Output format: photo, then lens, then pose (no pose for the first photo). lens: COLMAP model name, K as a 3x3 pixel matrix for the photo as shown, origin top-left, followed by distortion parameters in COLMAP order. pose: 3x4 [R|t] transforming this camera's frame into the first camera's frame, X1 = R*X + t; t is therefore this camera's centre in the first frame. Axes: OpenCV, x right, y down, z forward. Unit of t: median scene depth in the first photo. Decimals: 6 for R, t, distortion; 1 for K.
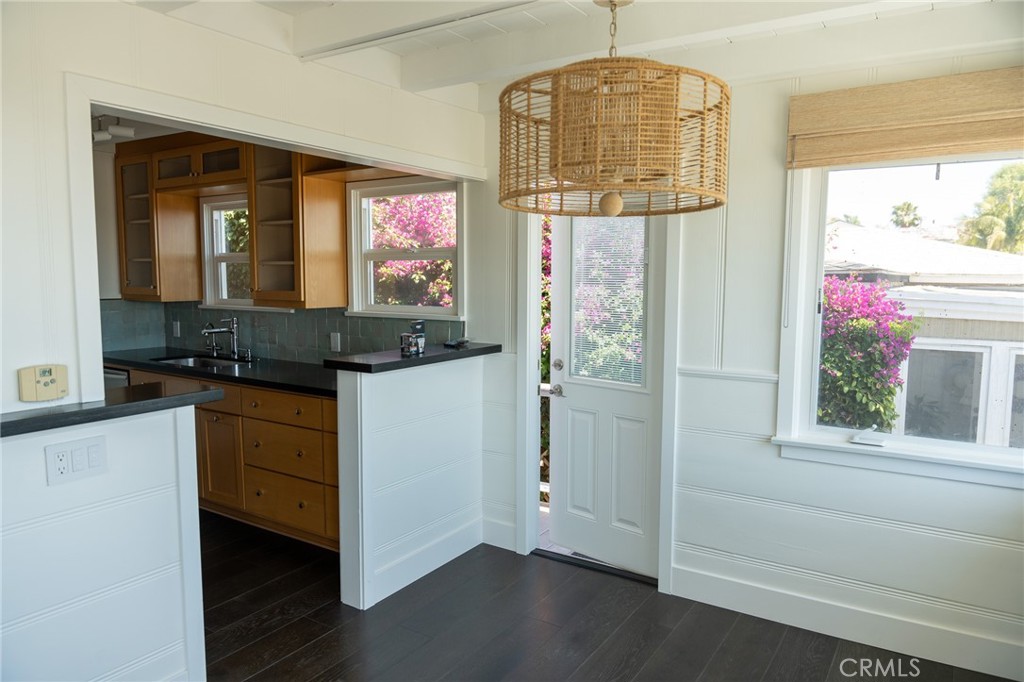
lens RADIAL K [[690.2, 0, 512.0], [0, 690.2, 341.0], [0, 0, 1]] dist [-0.014098, -0.002290]
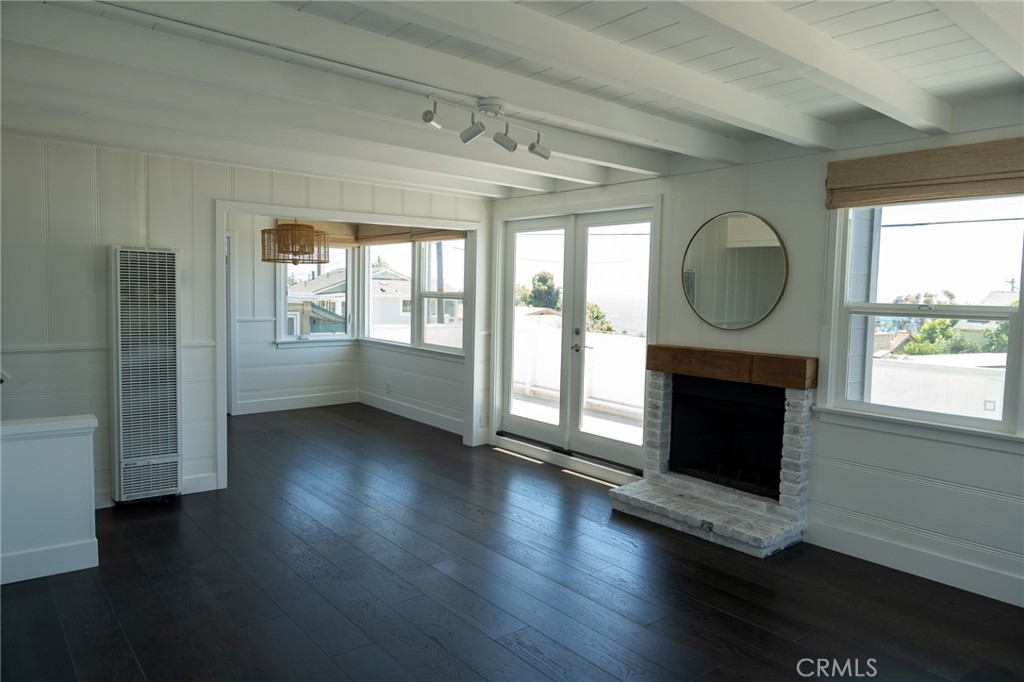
lens RADIAL K [[676.2, 0, 512.0], [0, 676.2, 341.0], [0, 0, 1]] dist [-0.004278, -0.000564]
pose [[0.303375, -0.071392, 0.950193, -1.704344], [0.069345, 0.996199, 0.052709, 0.056699], [-0.950345, 0.049901, 0.307172, -0.643644]]
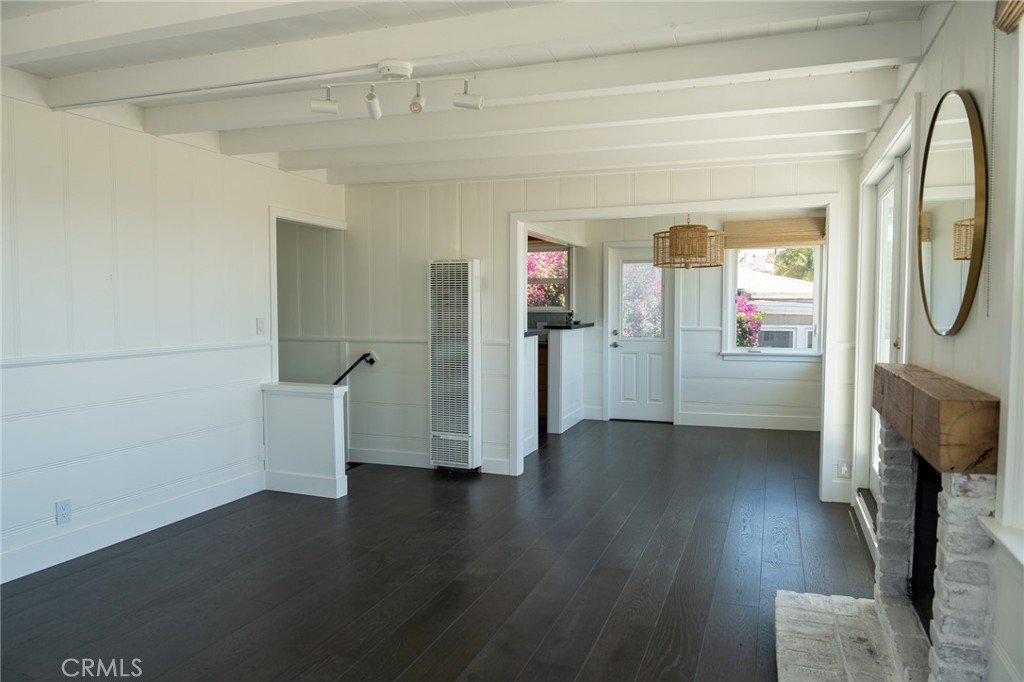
lens RADIAL K [[690.2, 0, 512.0], [0, 690.2, 341.0], [0, 0, 1]] dist [-0.014098, -0.002290]
pose [[0.976522, -0.019140, 0.214565, -0.839619], [0.027709, 0.998931, -0.037002, 0.154676], [-0.213627, 0.042079, 0.976009, -1.208300]]
